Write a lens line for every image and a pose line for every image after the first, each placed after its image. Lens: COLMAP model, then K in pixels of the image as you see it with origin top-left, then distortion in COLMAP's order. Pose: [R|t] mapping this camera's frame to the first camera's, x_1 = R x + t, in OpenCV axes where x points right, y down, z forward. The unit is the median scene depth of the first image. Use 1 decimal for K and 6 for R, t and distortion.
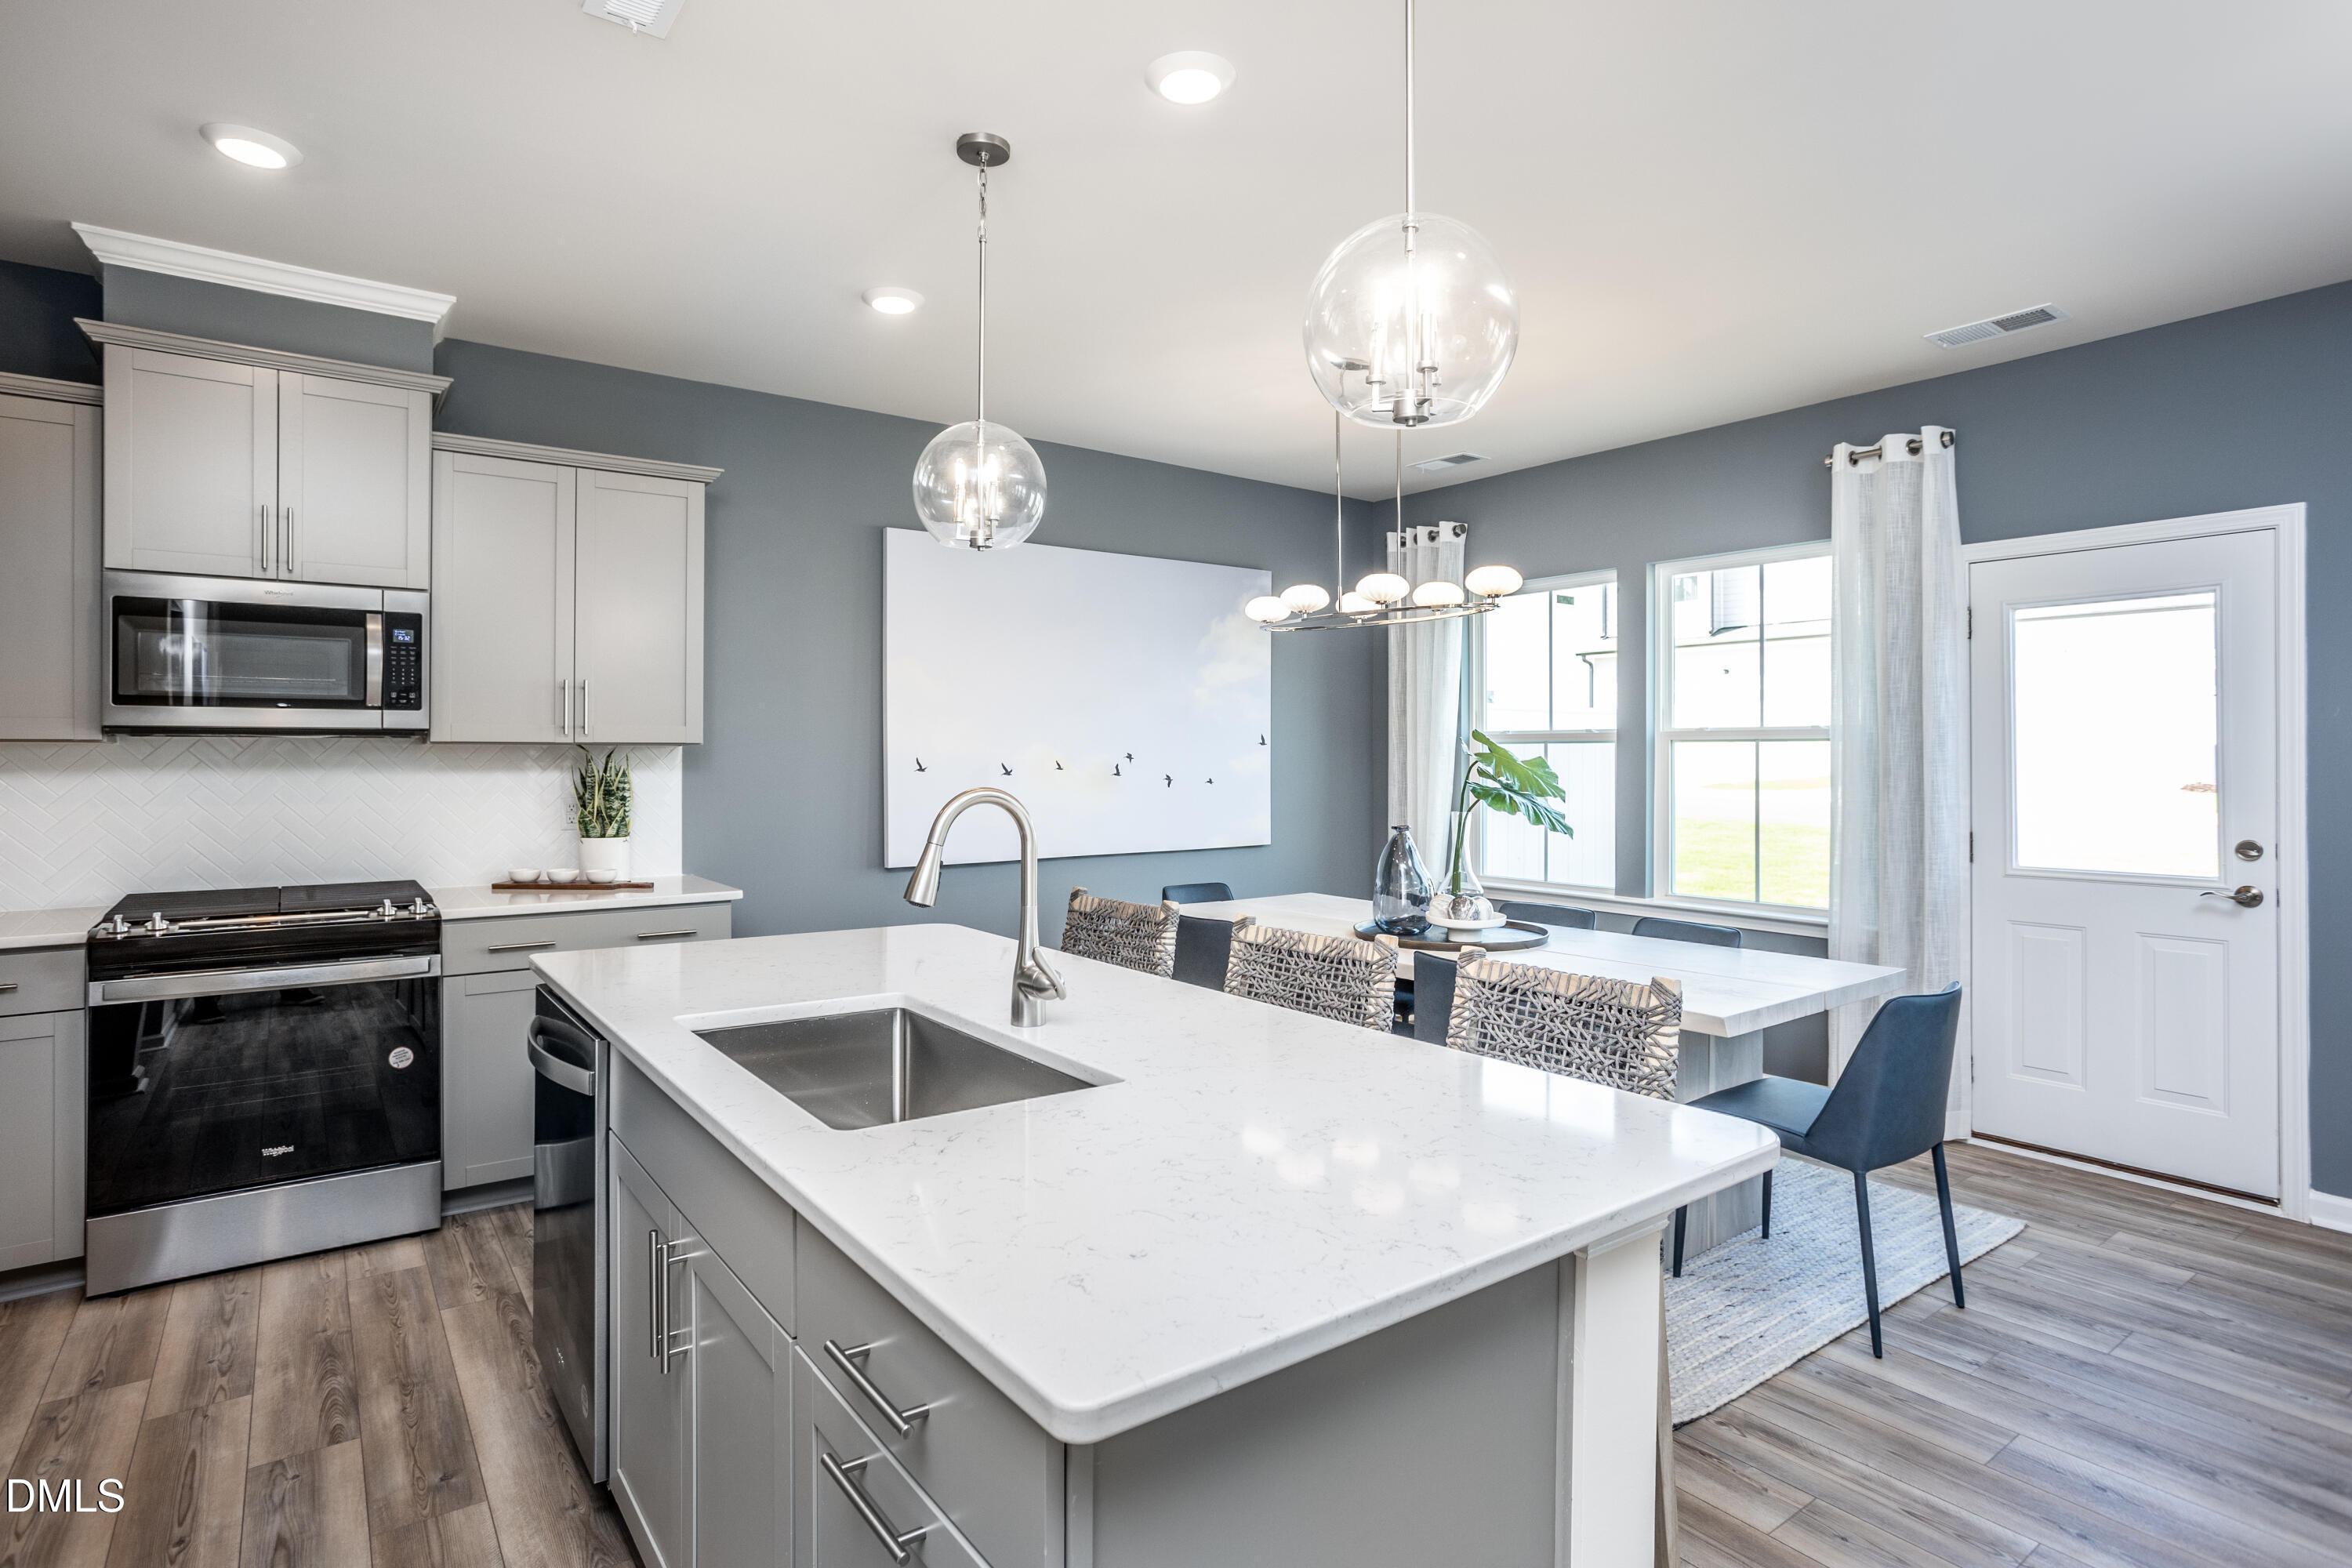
lens RADIAL K [[1249.6, 0, 1179.6], [0, 1249.6, 745.3], [0, 0, 1]] dist [0.027988, 0.008393]
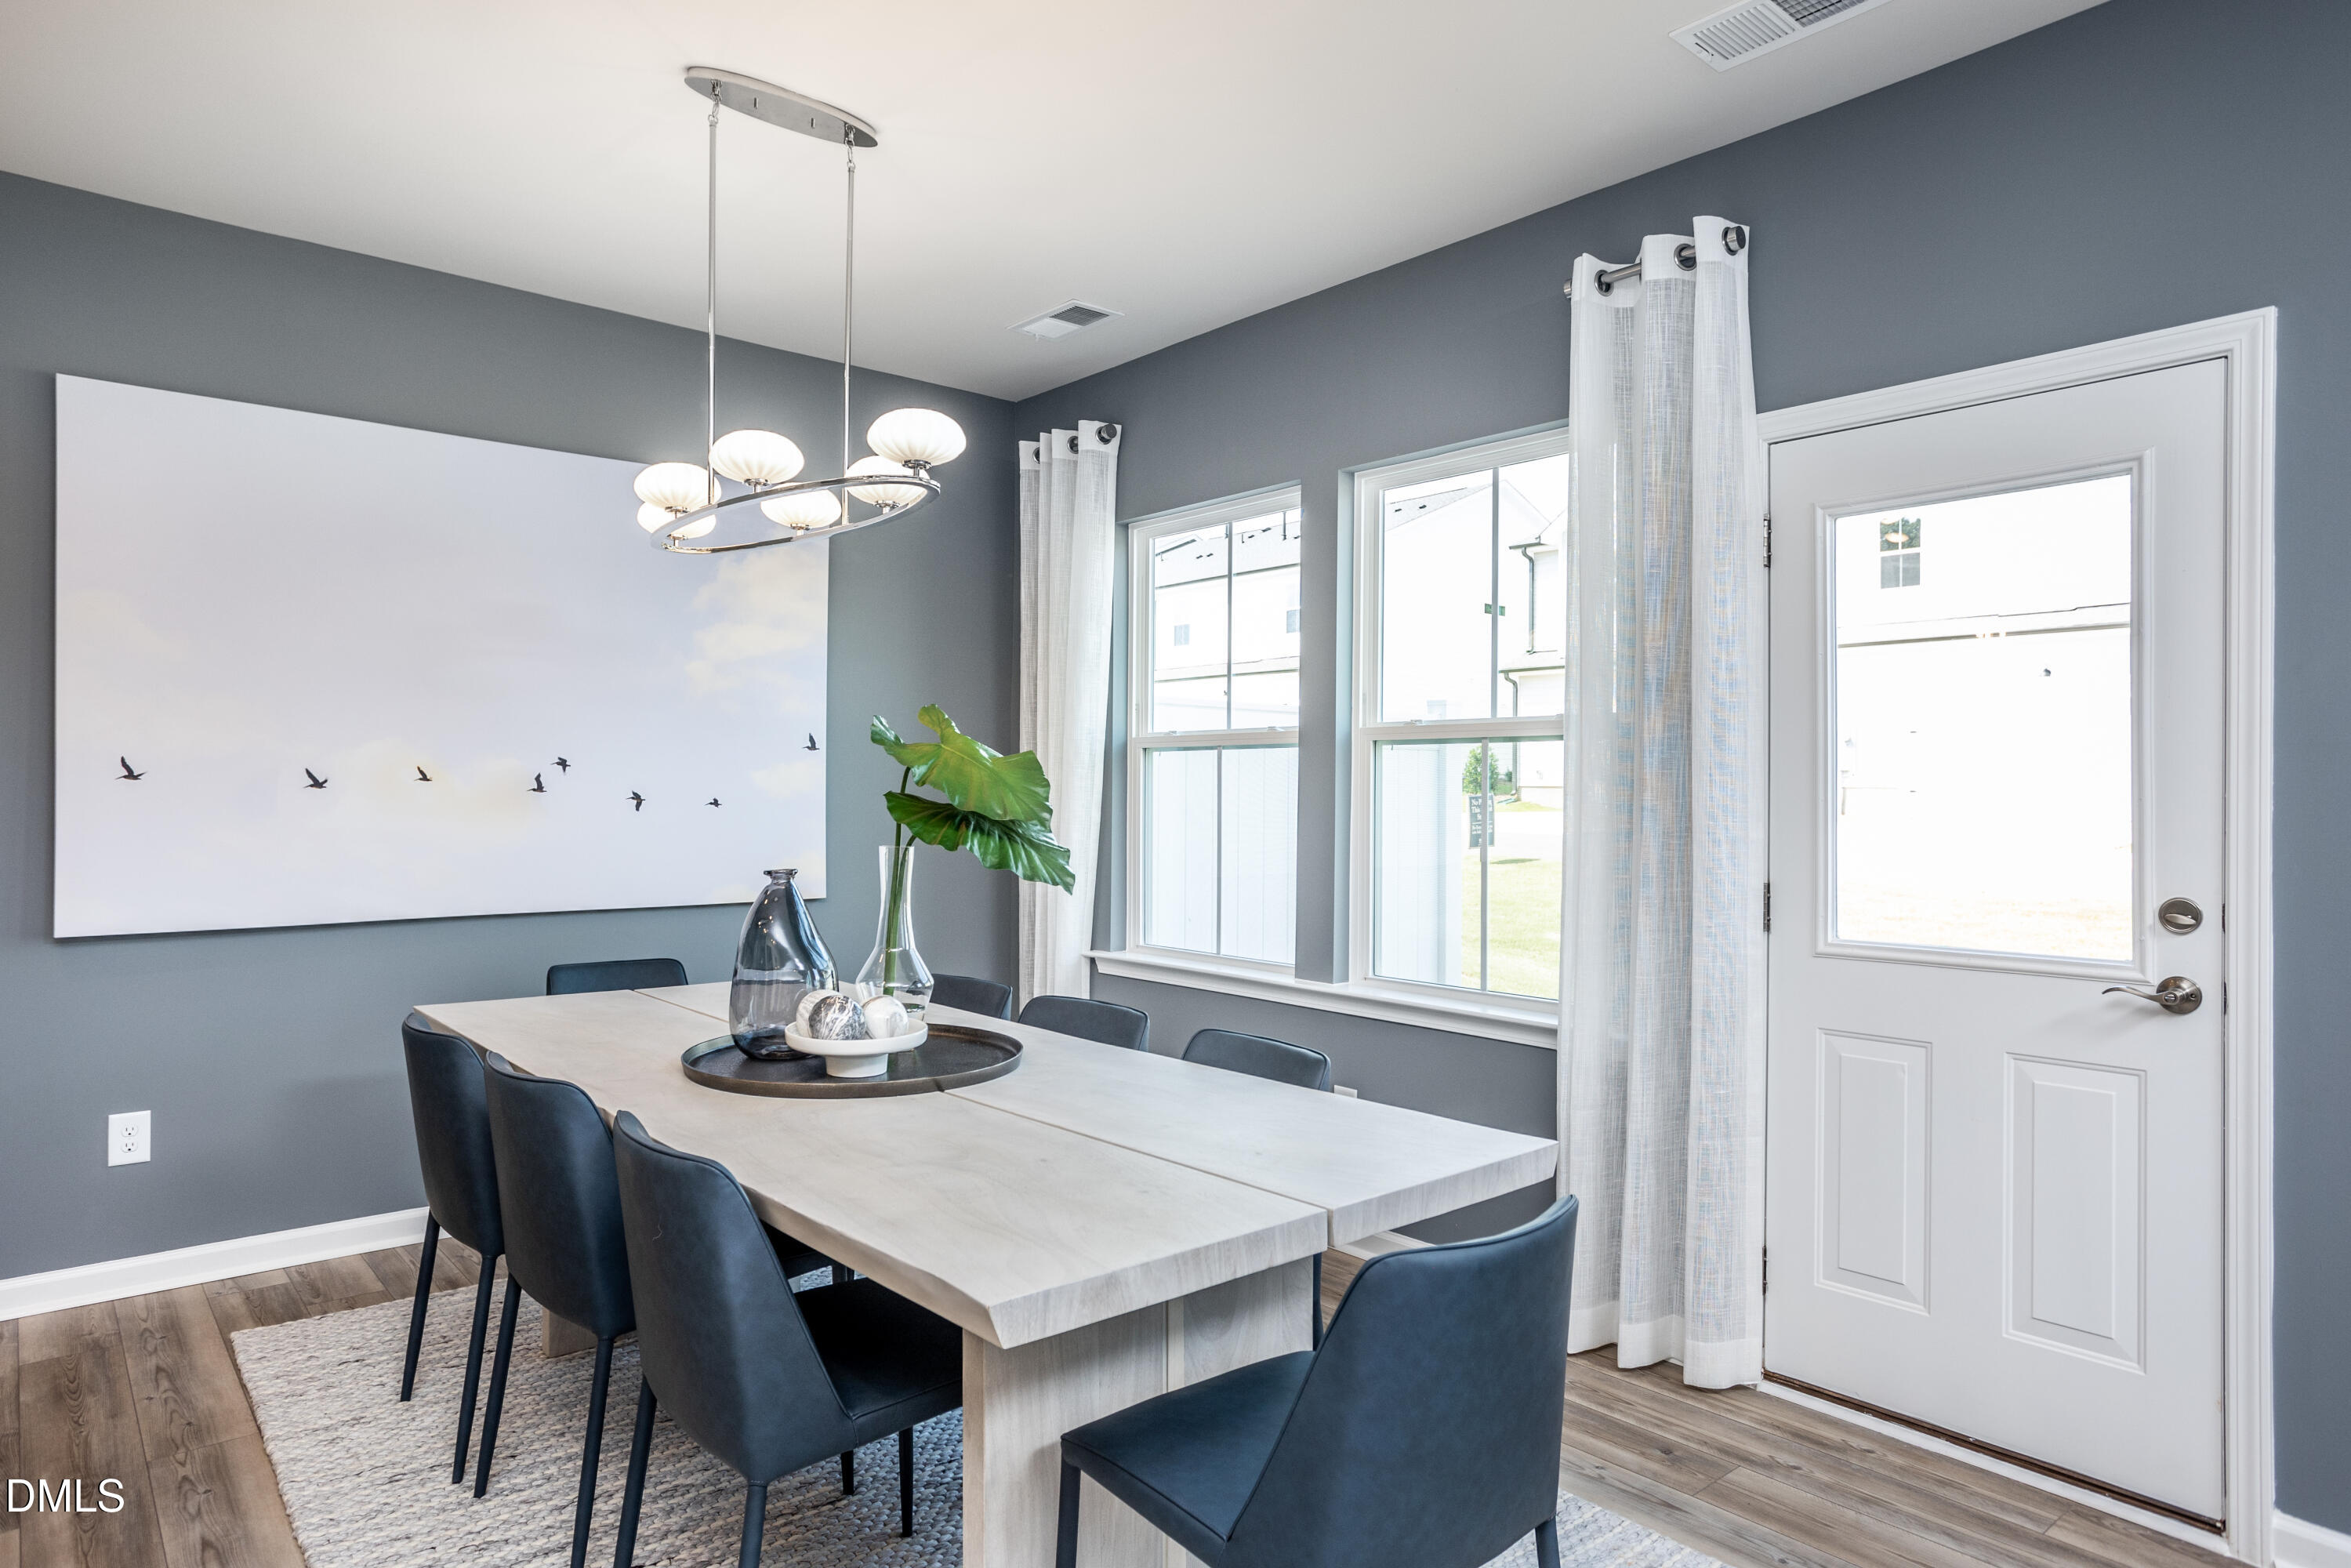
lens RADIAL K [[1401.8, 0, 1171.4], [0, 1401.8, 784.4], [0, 0, 1]] dist [0.024119, 0.001950]
pose [[0.998952, 0.006121, 0.045367, 0.302165], [-0.006190, 0.999980, 0.001379, 0.021362], [-0.045358, -0.001658, 0.998969, 0.327023]]
